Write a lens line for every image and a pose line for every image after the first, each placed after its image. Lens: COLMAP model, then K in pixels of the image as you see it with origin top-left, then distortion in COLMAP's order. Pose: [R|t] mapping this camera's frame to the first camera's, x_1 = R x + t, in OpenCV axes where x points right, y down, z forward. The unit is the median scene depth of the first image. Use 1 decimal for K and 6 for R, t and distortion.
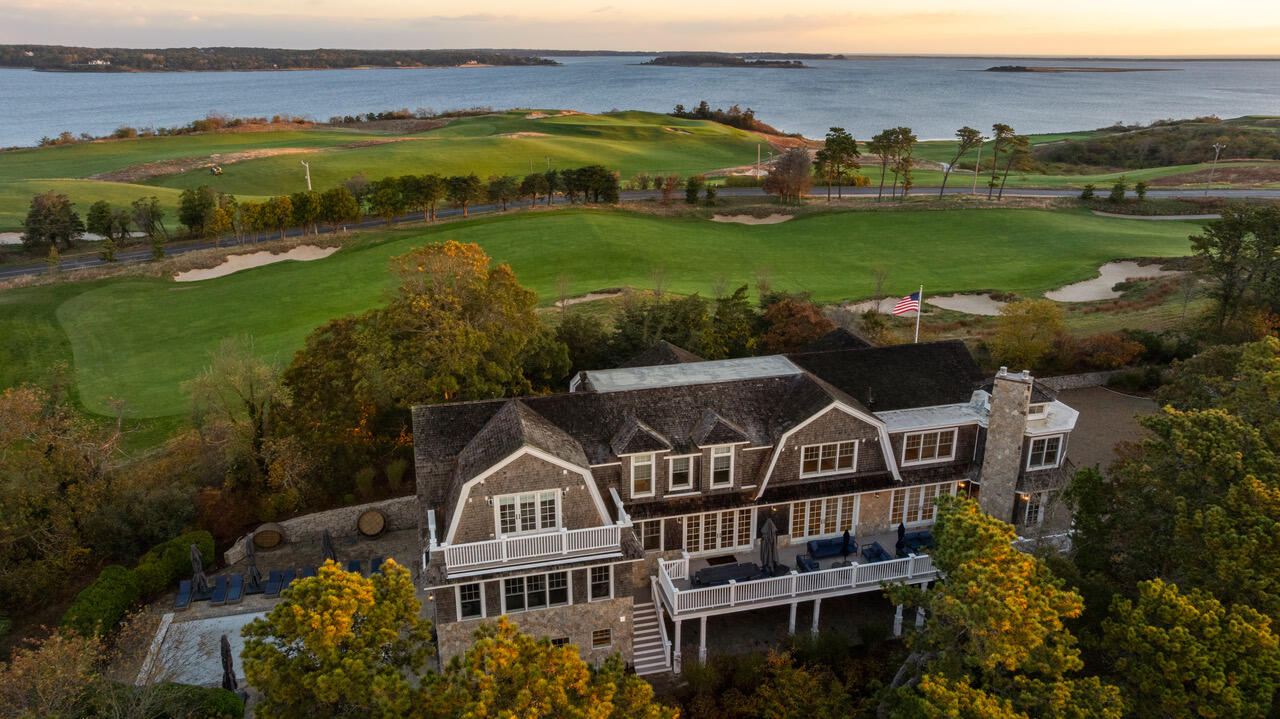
lens RADIAL K [[901.7, 0, 641.6], [0, 901.7, 360.7], [0, 0, 1]] dist [0.003525, -0.000972]
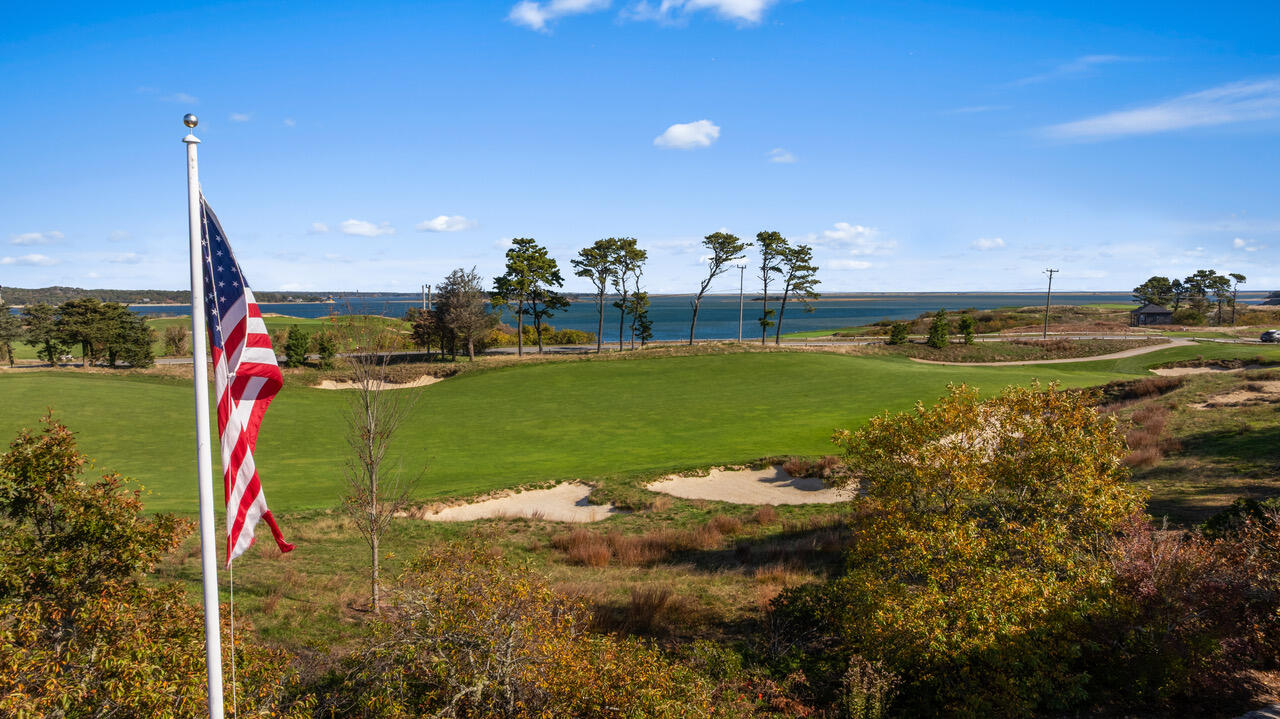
lens RADIAL K [[901.7, 0, 638.0], [0, 901.7, 356.7], [0, 0, 1]] dist [0.003525, -0.000972]
pose [[0.975454, -0.023211, 0.218975, 0.155454], [0.080476, 0.963217, -0.256392, -0.010393], [-0.204969, 0.267721, 0.941442, 0.412416]]
